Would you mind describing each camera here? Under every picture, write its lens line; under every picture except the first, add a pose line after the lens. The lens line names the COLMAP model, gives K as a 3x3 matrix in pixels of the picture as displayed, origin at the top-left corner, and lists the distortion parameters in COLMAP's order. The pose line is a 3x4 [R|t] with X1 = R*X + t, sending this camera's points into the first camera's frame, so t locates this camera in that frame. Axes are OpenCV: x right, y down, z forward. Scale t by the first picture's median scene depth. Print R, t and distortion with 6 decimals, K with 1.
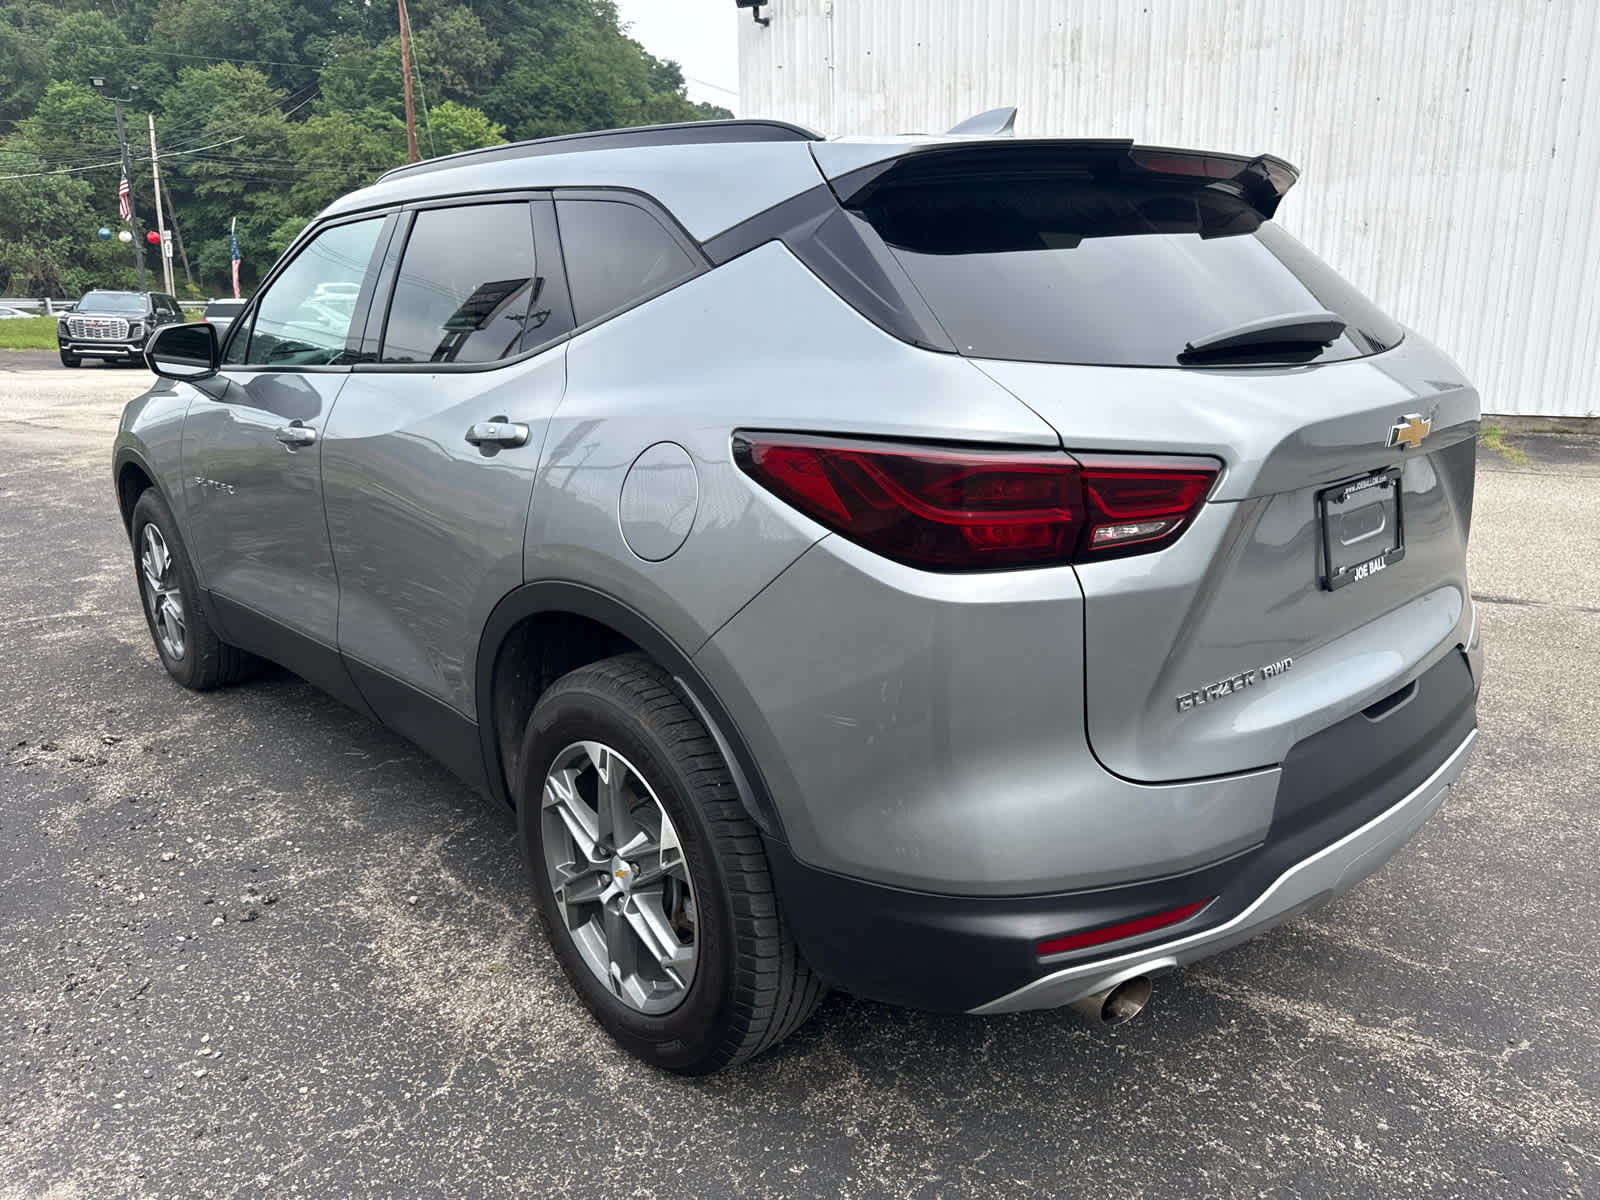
lens RADIAL K [[1156.7, 0, 793.1], [0, 1156.7, 602.3], [0, 0, 1]] dist [0.006094, -0.005467]
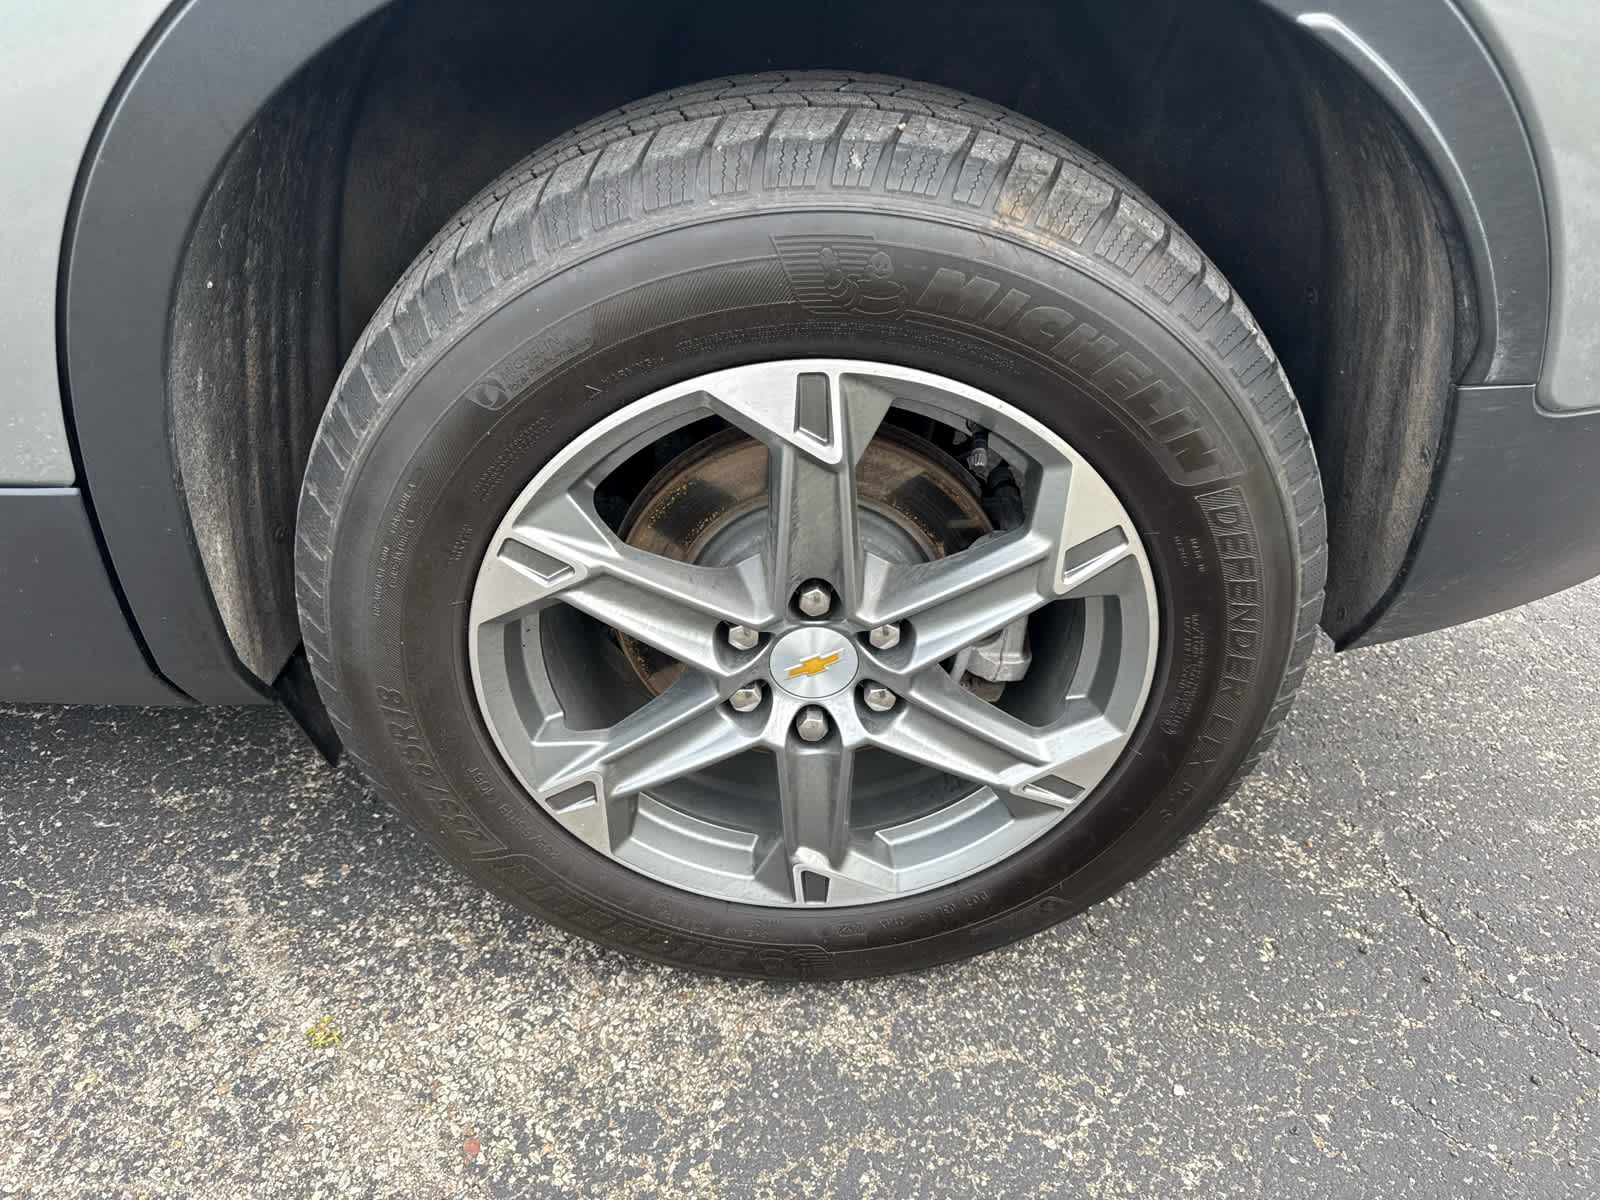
lens RADIAL K [[1156.7, 0, 793.1], [0, 1156.7, 602.3], [0, 0, 1]] dist [0.006094, -0.005467]
pose [[0.656168, -0.413040, 0.631539, -0.393877], [0.180755, 0.898568, 0.399879, 0.044280], [-0.732647, -0.148234, 0.664271, 0.707206]]
